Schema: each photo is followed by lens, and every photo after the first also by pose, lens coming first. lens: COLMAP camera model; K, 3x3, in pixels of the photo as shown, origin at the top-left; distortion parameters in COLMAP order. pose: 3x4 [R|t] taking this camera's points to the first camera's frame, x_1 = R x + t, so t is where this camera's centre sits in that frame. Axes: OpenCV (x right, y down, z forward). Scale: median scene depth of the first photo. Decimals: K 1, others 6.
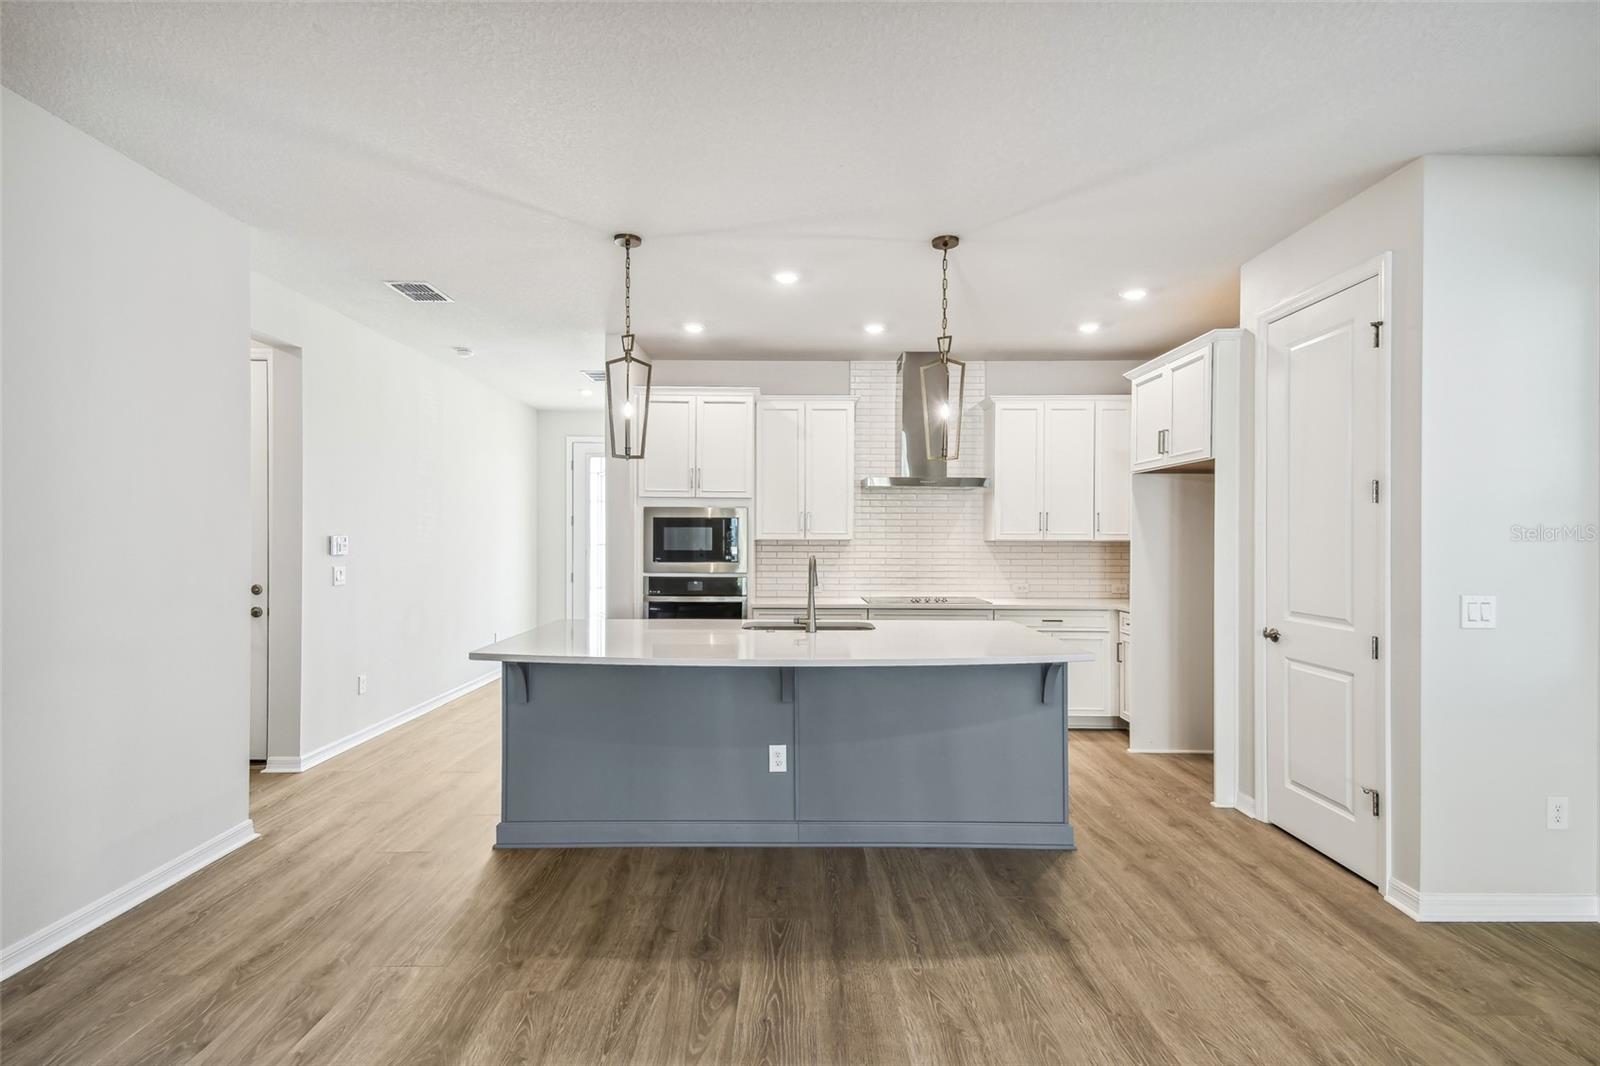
lens RADIAL K [[754.8, 0, 797.4], [0, 754.8, 536.5], [0, 0, 1]] dist [0.054875, -0.030580]
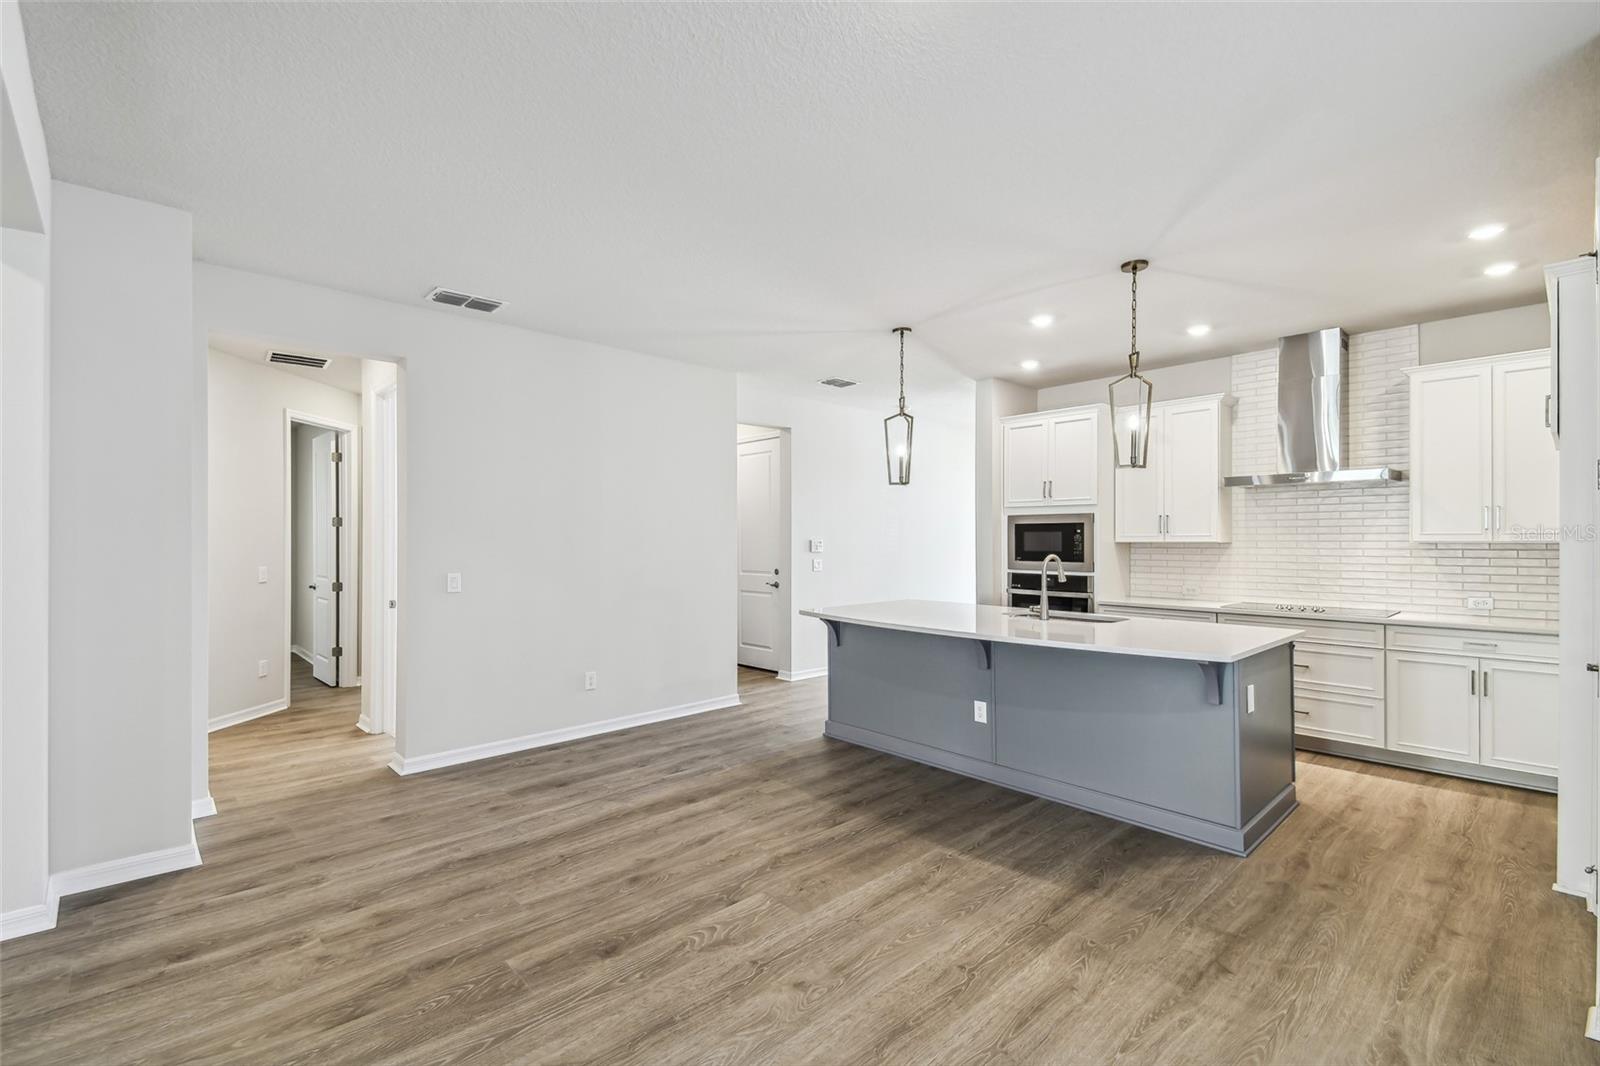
lens RADIAL K [[713.8, 0, 793.4], [0, 713.8, 535.2], [0, 0, 1]] dist [0.048575, -0.027317]
pose [[0.673316, -0.009354, -0.739296, 0.626153], [0.003219, 0.999948, -0.009720, 0.004608], [0.739348, 0.004165, 0.673311, -0.050564]]
